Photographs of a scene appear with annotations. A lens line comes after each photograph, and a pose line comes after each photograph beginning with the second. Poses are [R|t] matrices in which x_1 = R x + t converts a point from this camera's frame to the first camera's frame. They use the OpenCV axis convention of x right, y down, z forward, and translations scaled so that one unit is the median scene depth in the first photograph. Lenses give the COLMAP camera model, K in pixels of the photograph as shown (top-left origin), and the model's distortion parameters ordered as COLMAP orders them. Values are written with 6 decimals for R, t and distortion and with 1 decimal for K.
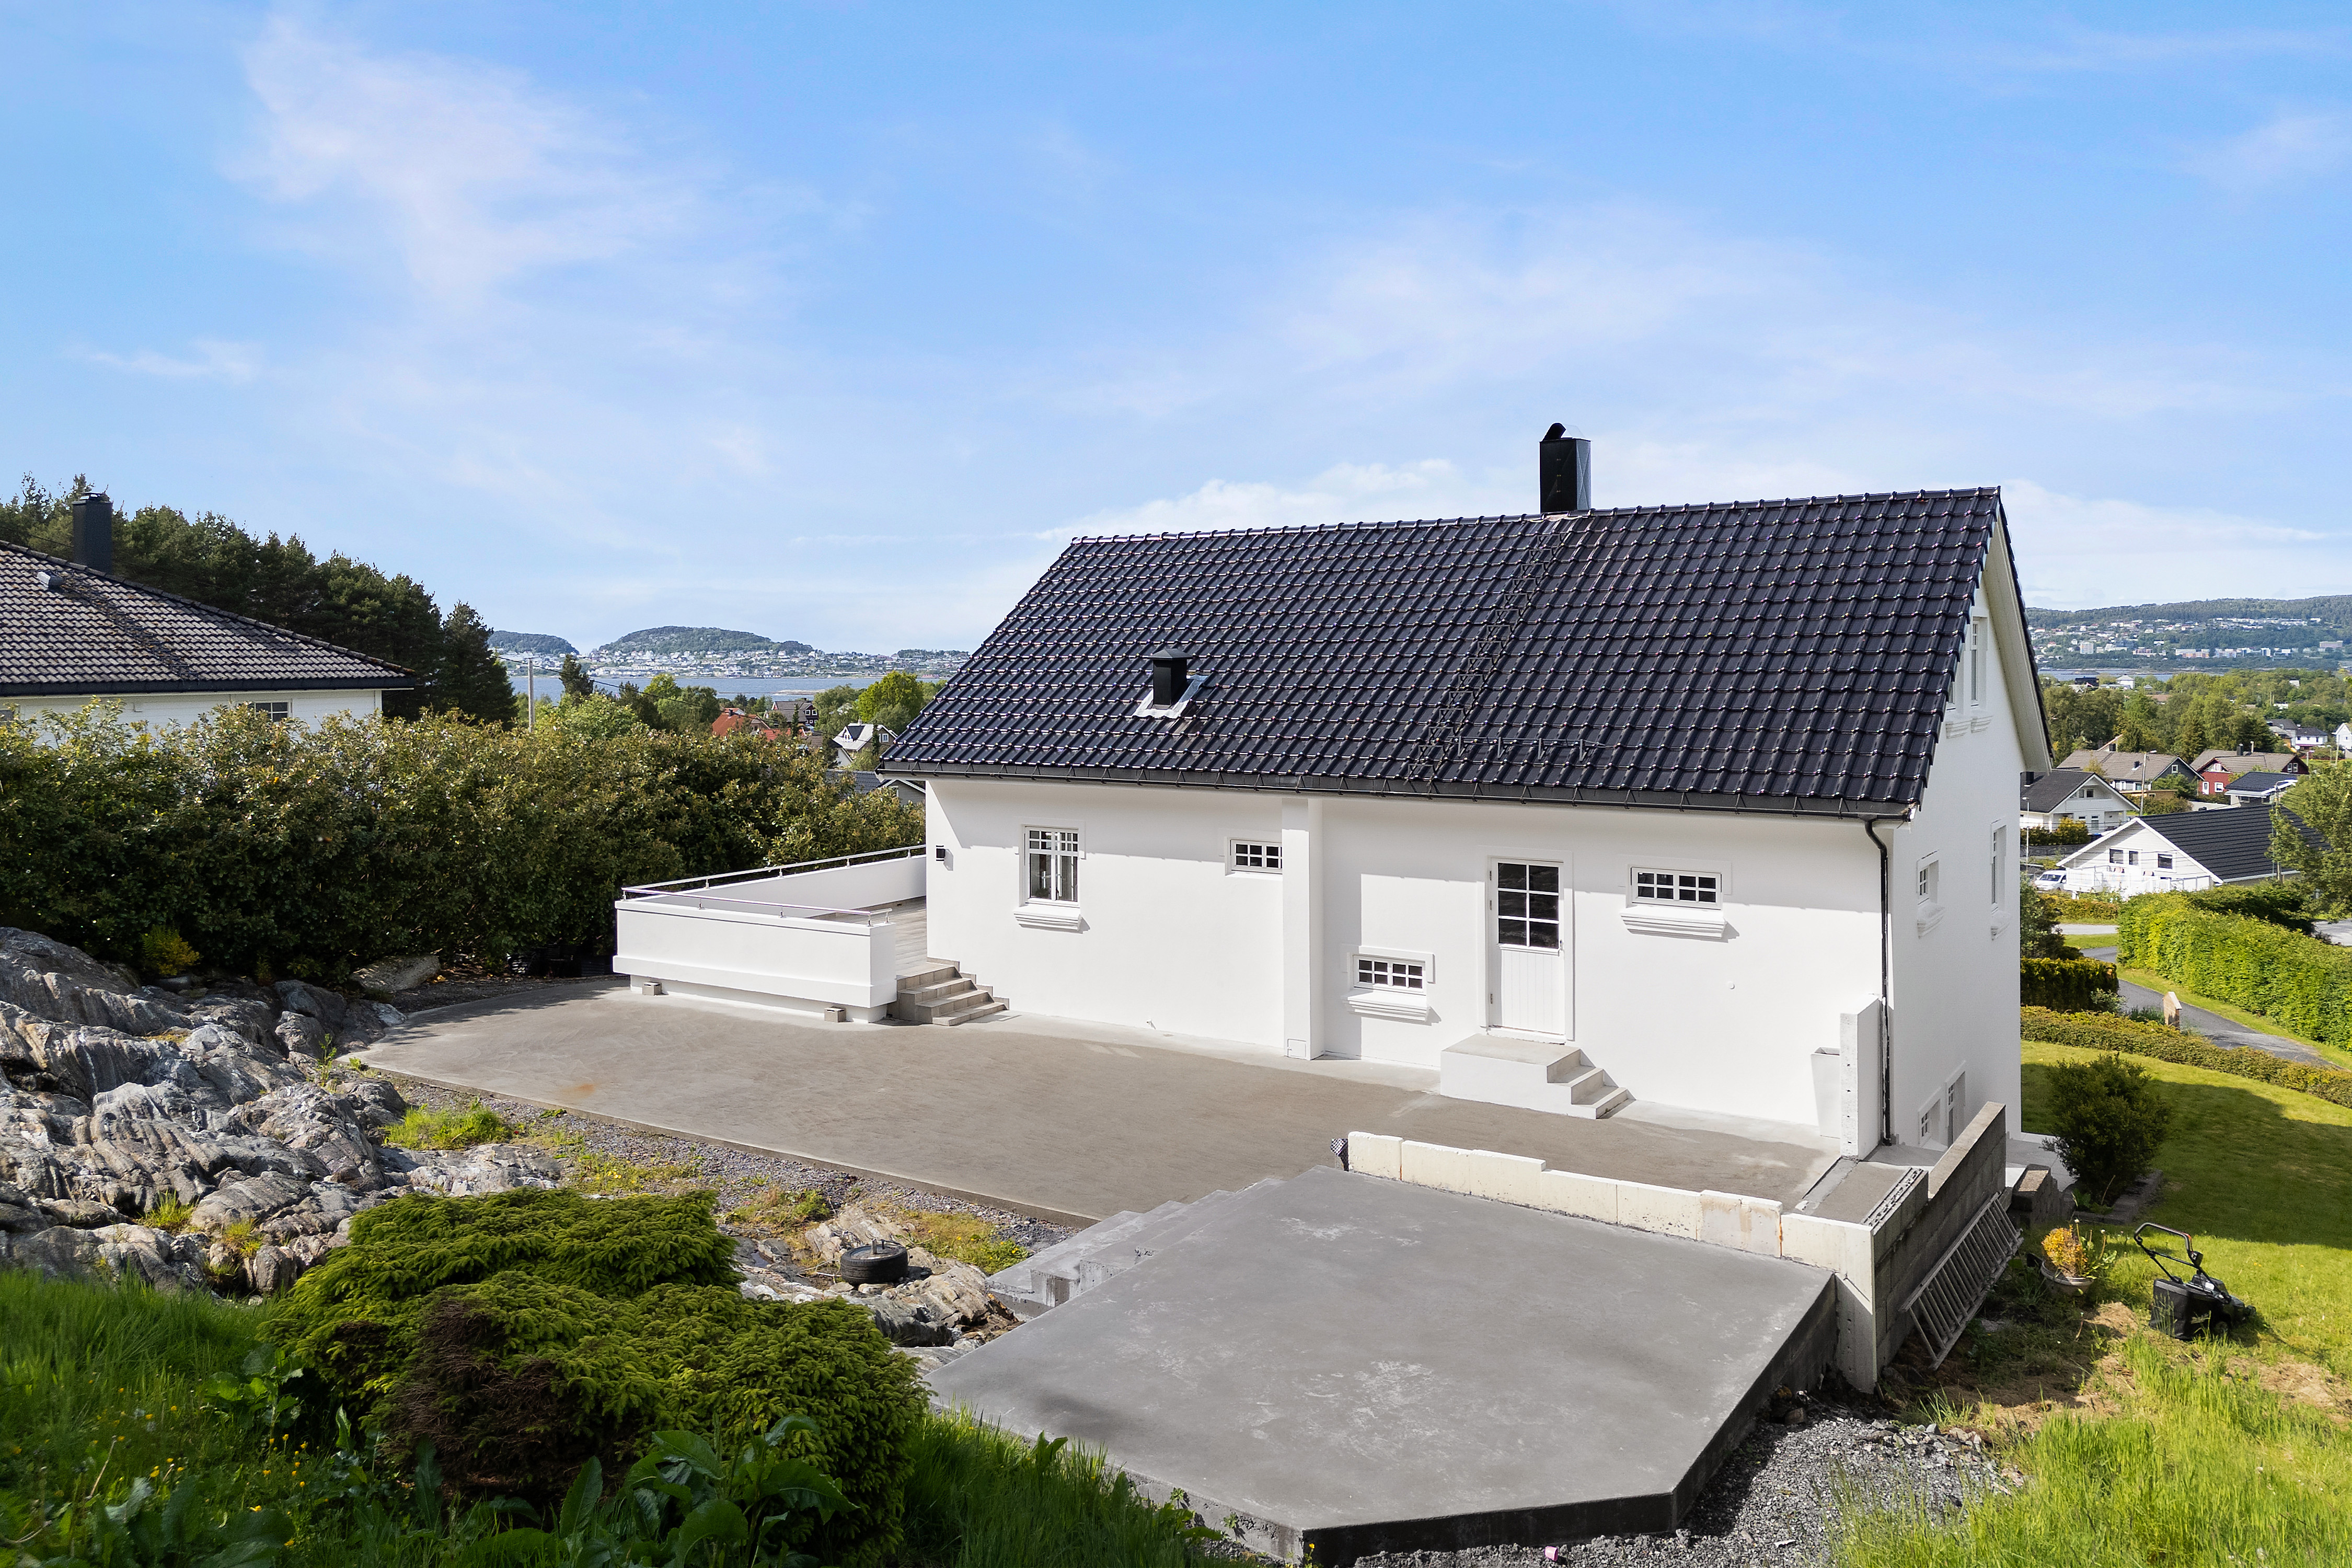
lens RADIAL K [[1743.6, 0, 1258.8], [0, 1743.6, 816.3], [0, 0, 1]] dist [0.066890, -0.051386]
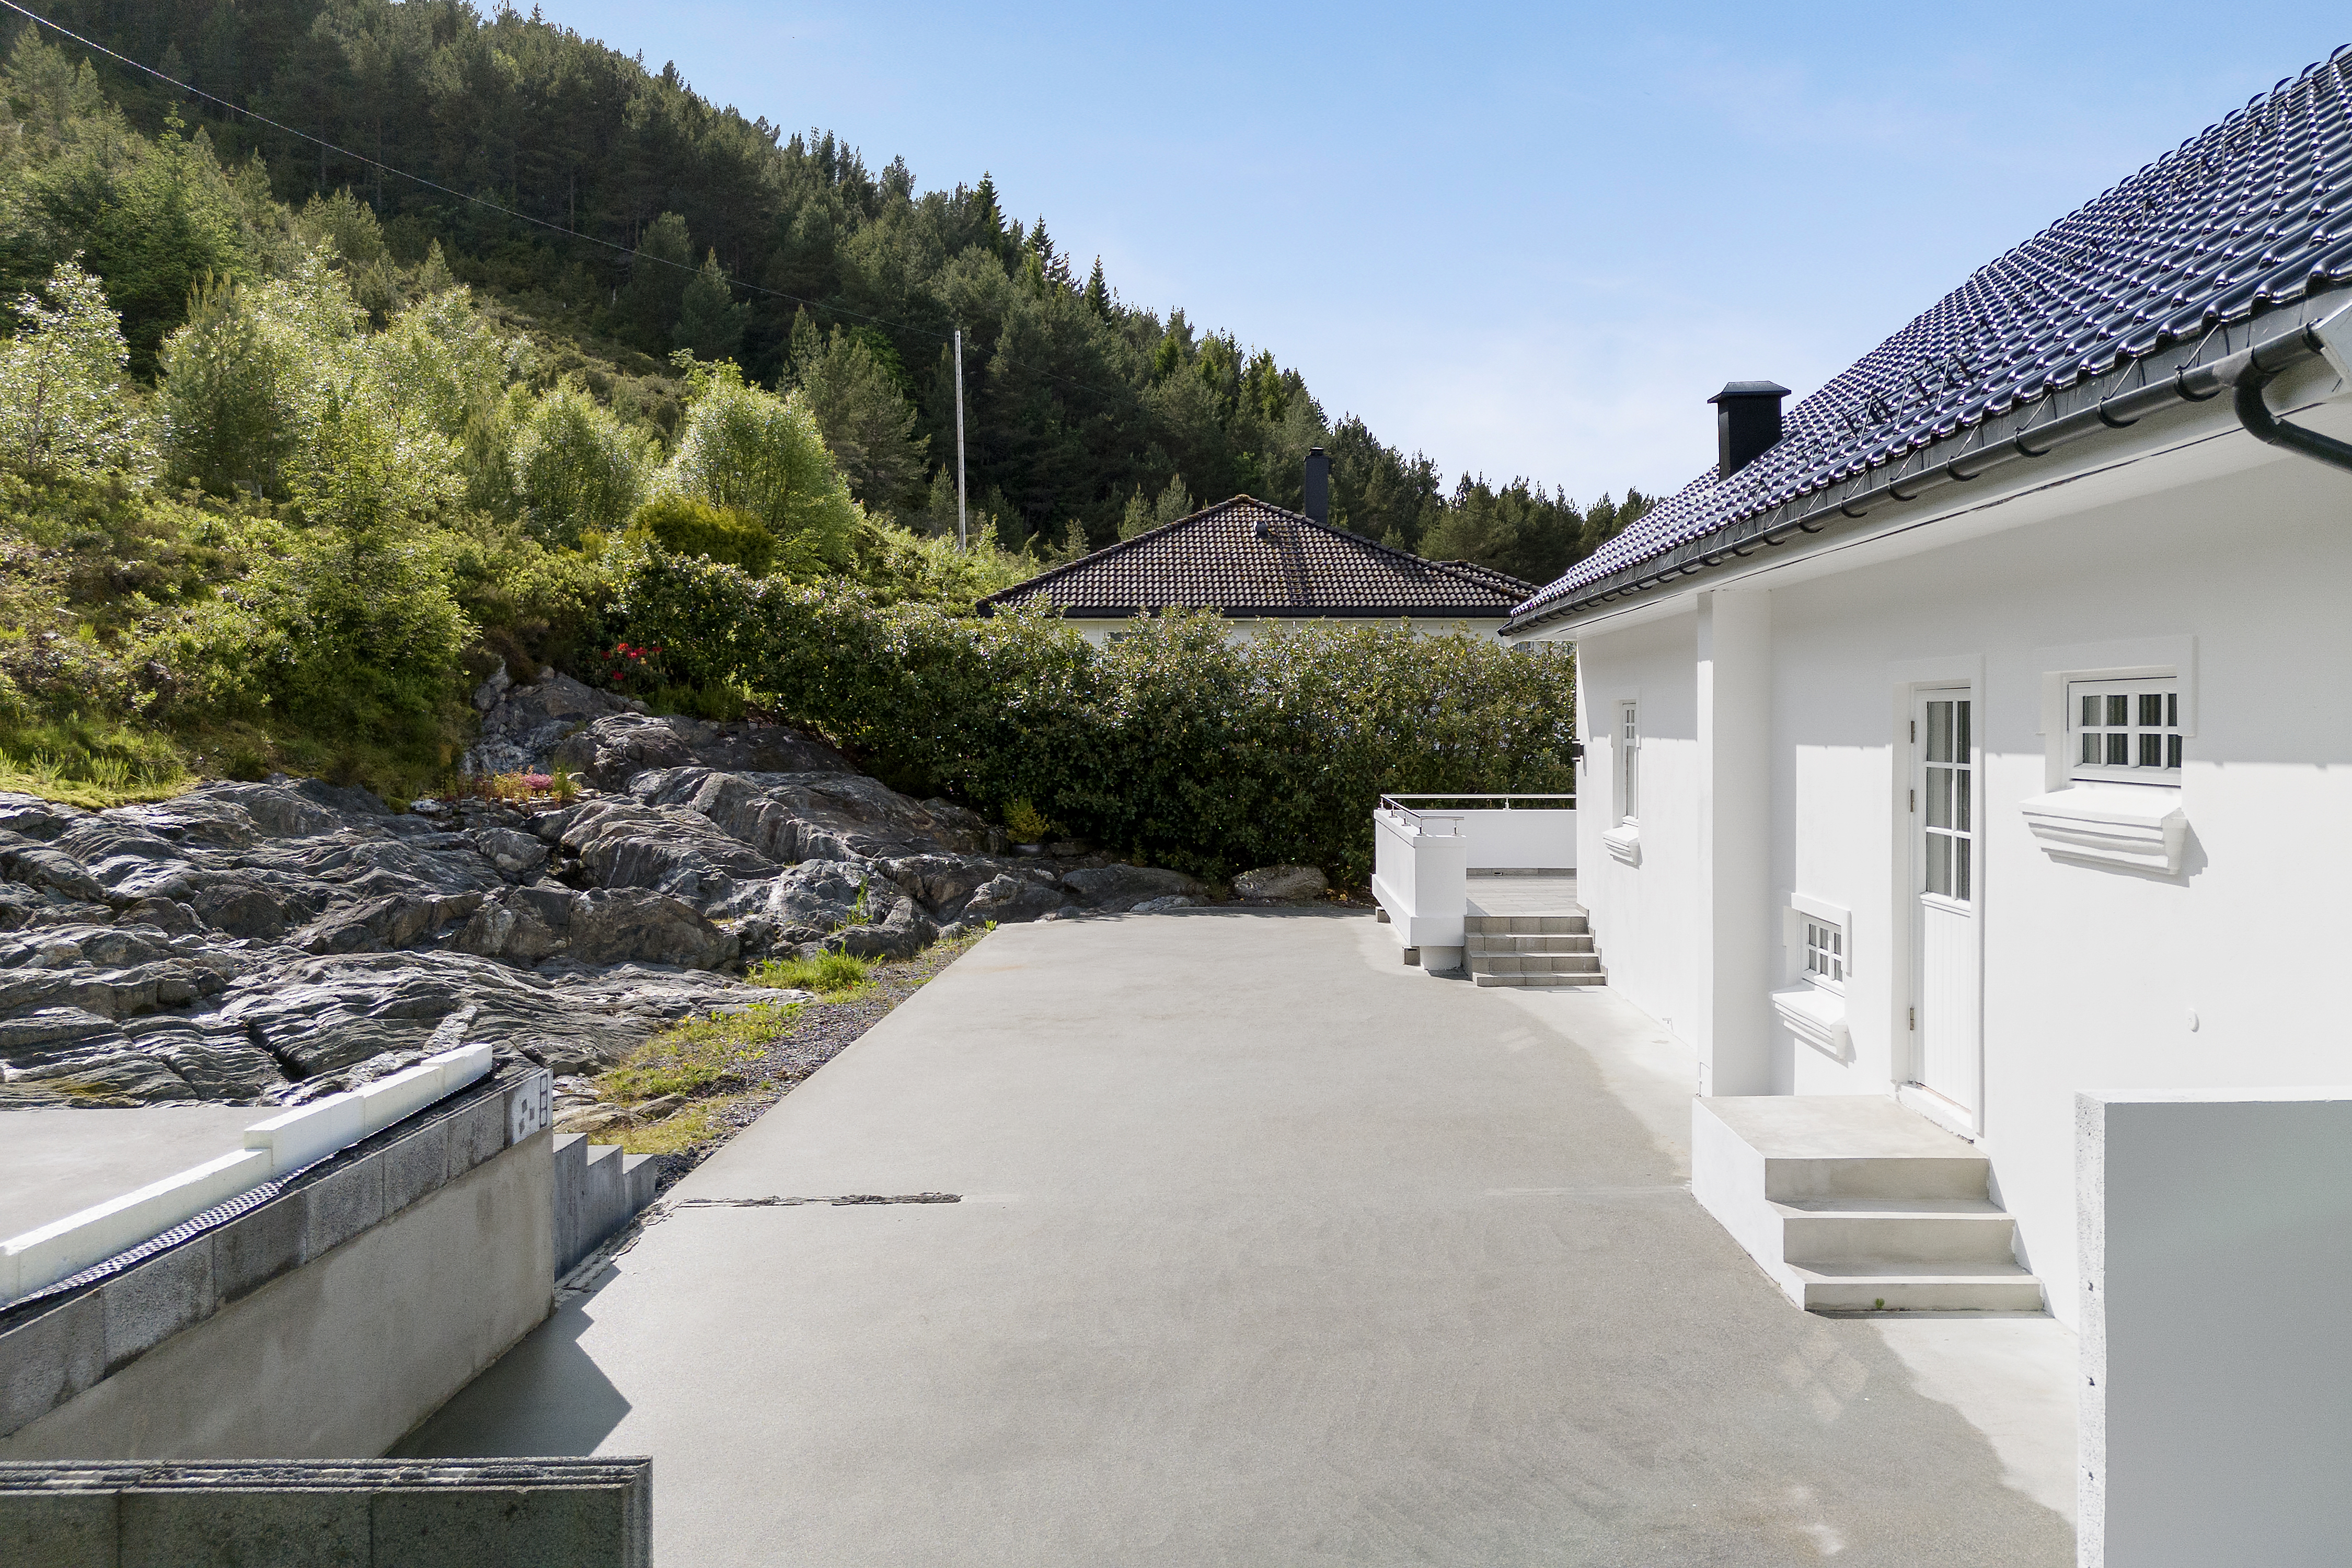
lens RADIAL K [[1743.6, 0, 1258.8], [0, 1743.6, 816.3], [0, 0, 1]] dist [0.066890, -0.051386]
pose [[0.538146, 0.046968, -0.841542, 0.364999], [-0.079631, 0.996813, 0.004712, 0.057830], [0.839081, 0.064477, 0.540171, 0.549083]]
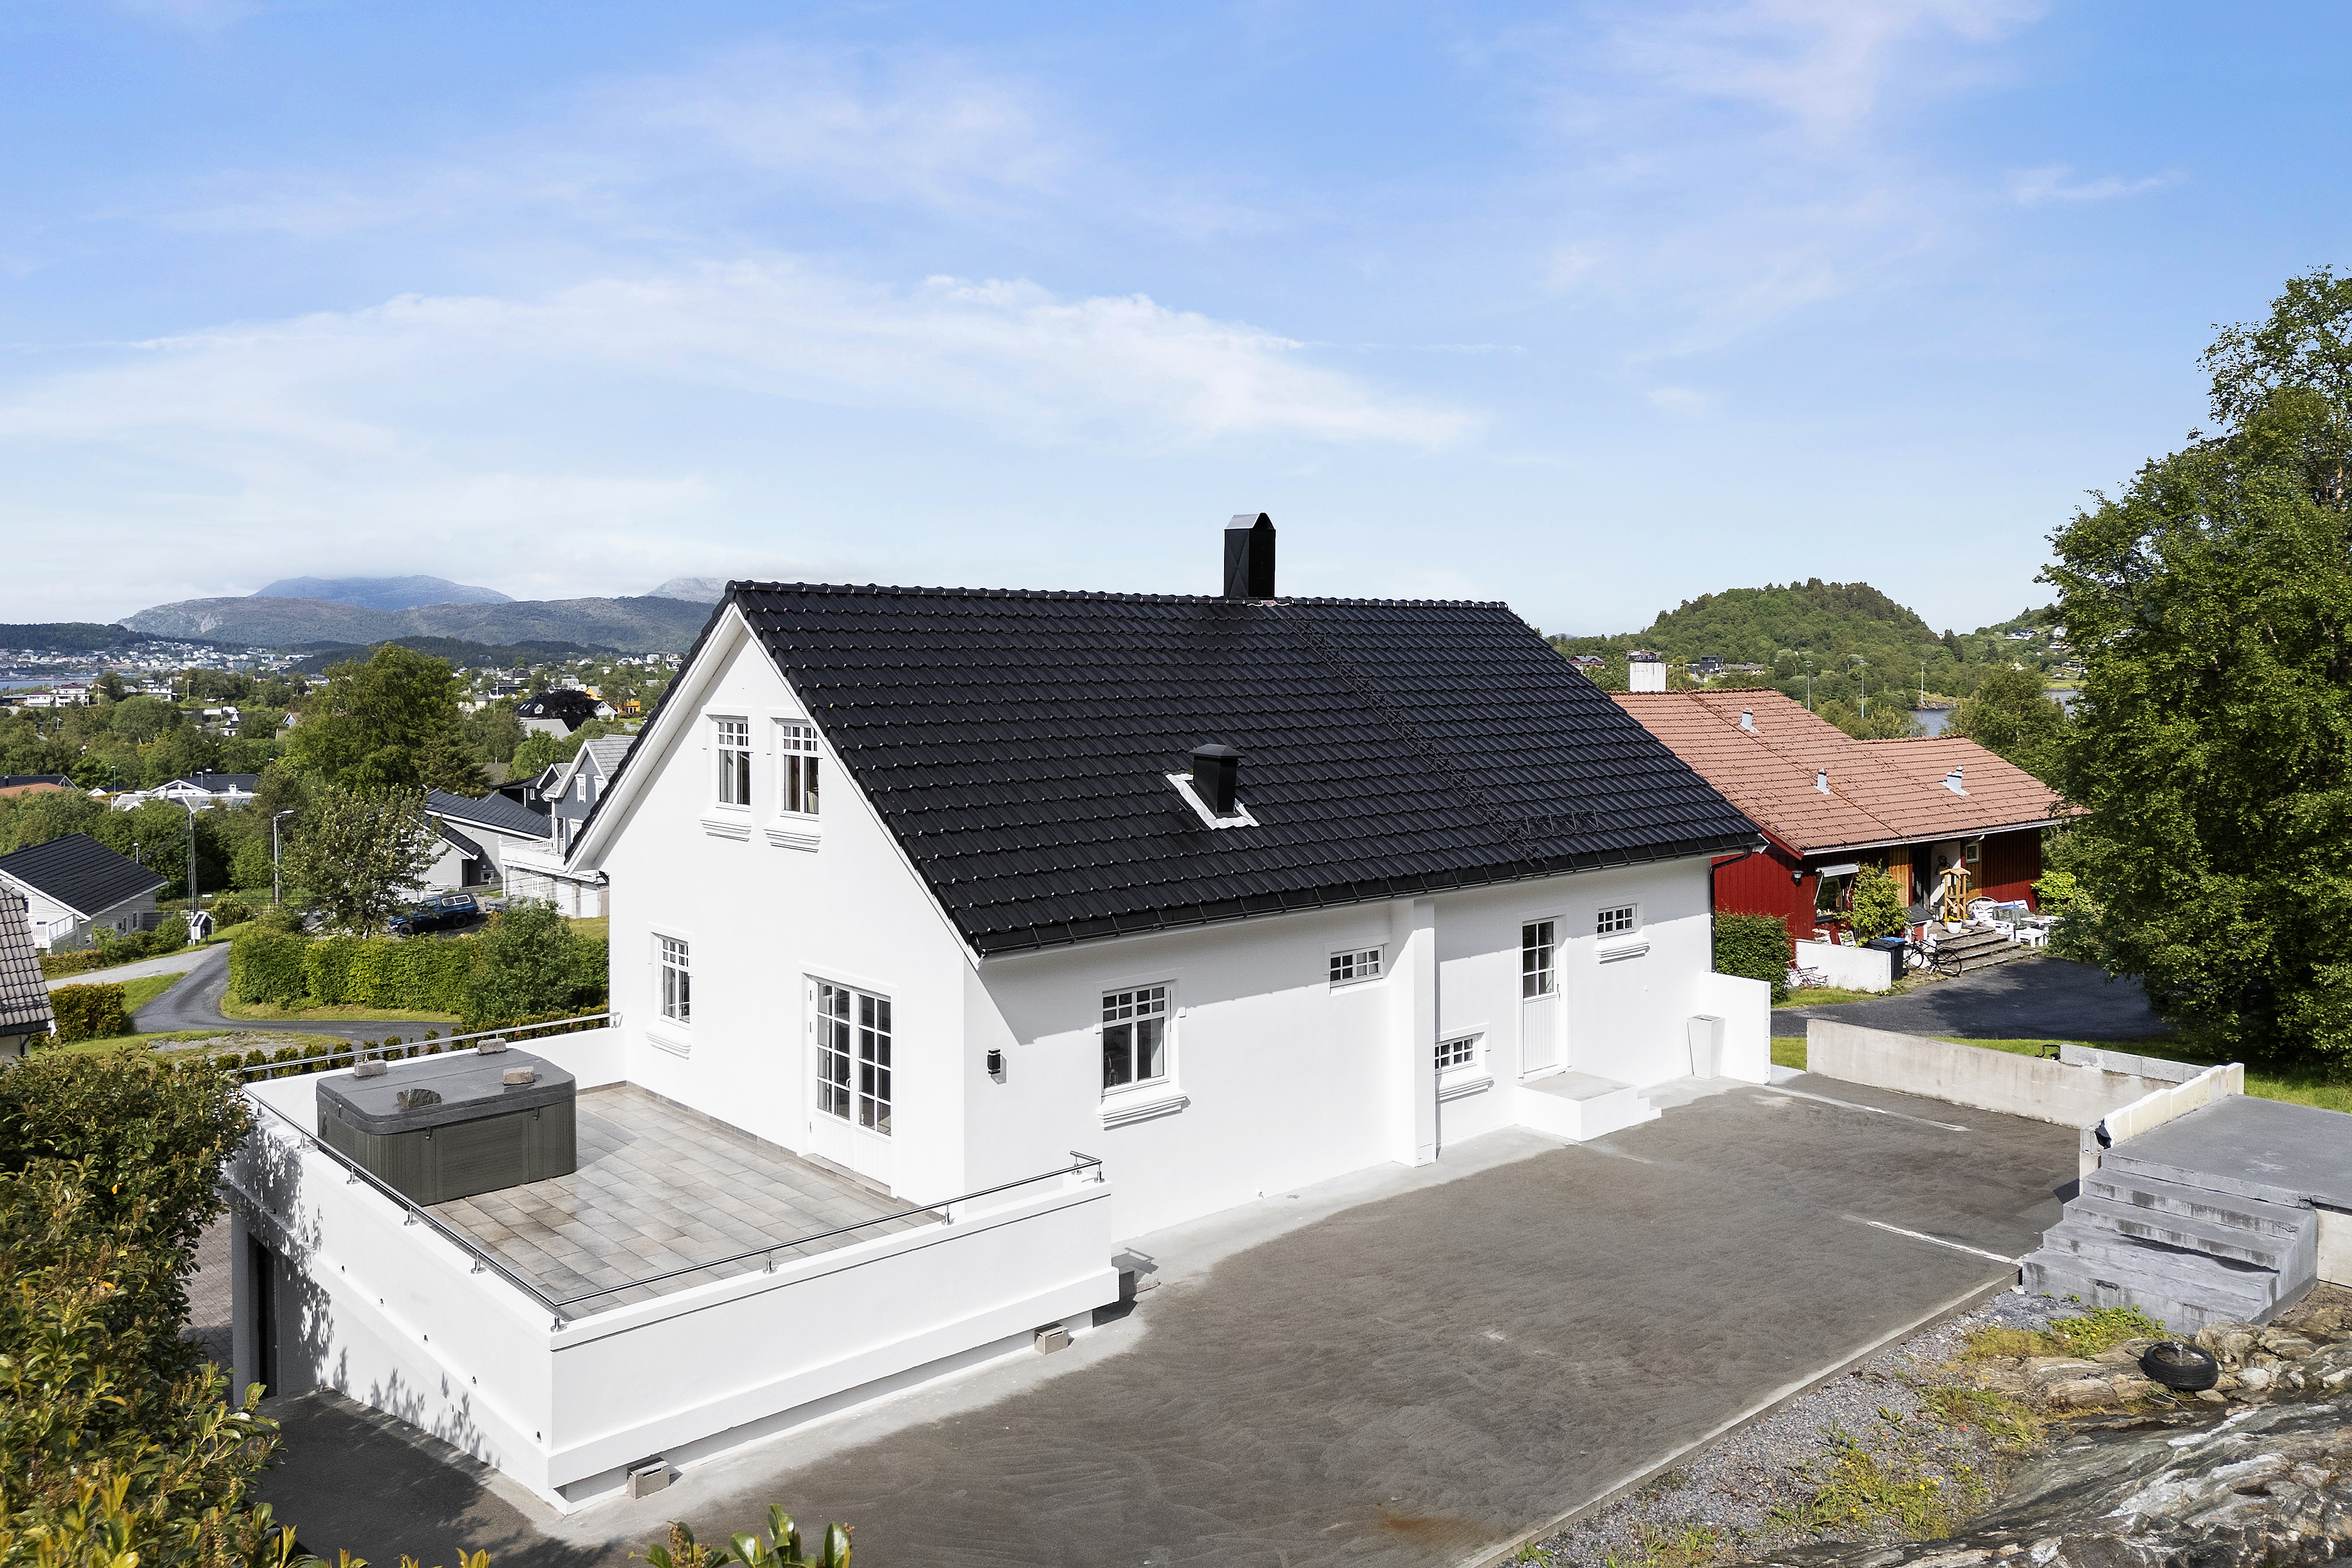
lens RADIAL K [[1700.8, 0, 1176.0], [0, 1700.8, 784.0], [0, 0, 1]] dist [0.073269, -0.063677]
pose [[0.271948, -0.066975, 0.959978, -0.834750], [0.092017, 0.994814, 0.043338, -0.113938], [-0.957902, 0.076549, 0.276701, 0.788759]]
